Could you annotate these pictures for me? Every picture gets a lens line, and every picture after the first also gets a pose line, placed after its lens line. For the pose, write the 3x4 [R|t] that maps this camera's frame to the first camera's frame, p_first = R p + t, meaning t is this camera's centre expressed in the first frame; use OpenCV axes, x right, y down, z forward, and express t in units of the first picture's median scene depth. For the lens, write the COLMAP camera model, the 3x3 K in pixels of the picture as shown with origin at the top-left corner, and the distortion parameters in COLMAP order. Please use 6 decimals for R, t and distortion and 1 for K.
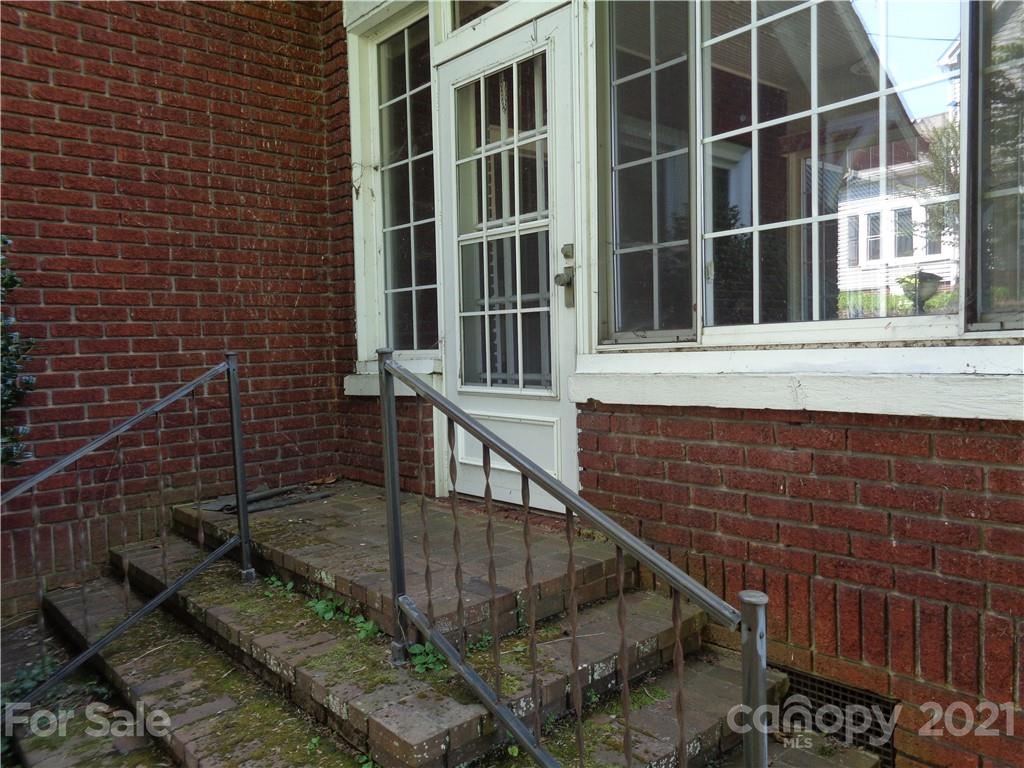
lens RADIAL K [[769.4, 0, 511.8], [0, 769.4, 382.4], [0, 0, 1]] dist [0.012290, 0.001208]
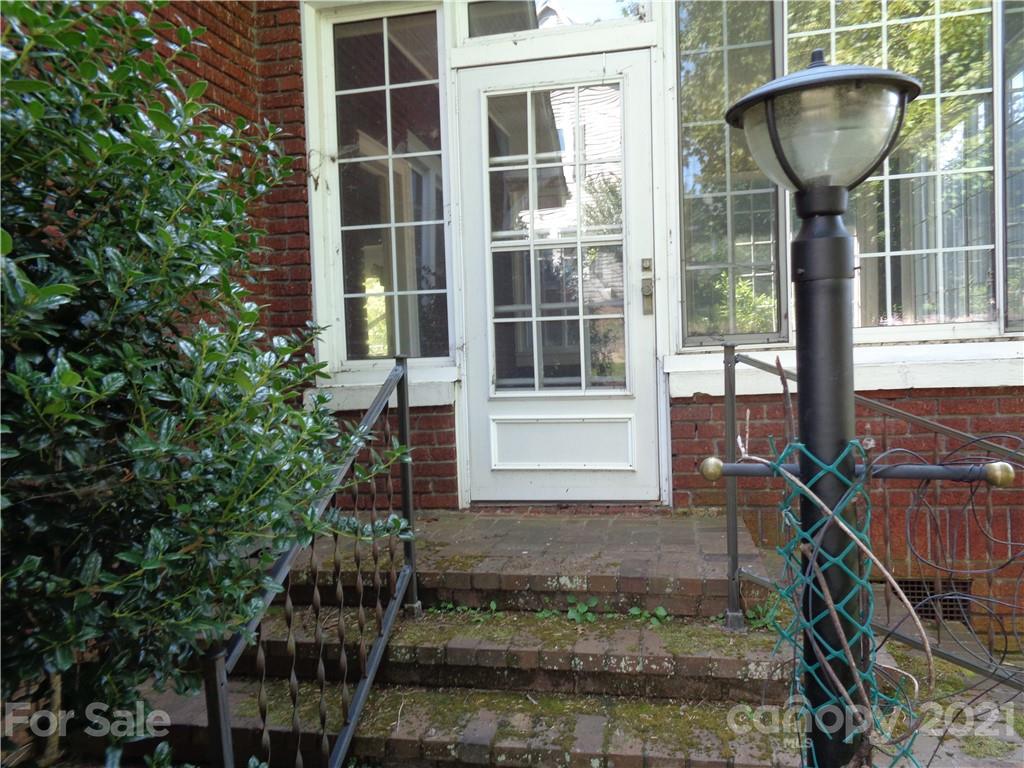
lens RADIAL K [[769.4, 0, 513.4], [0, 769.4, 383.1], [0, 0, 1]] dist [0.012290, 0.001208]
pose [[0.801301, -0.024070, 0.597776, -0.742576], [0.043987, 0.998856, -0.018744, 0.014834], [-0.596642, 0.041313, 0.801444, 0.214296]]
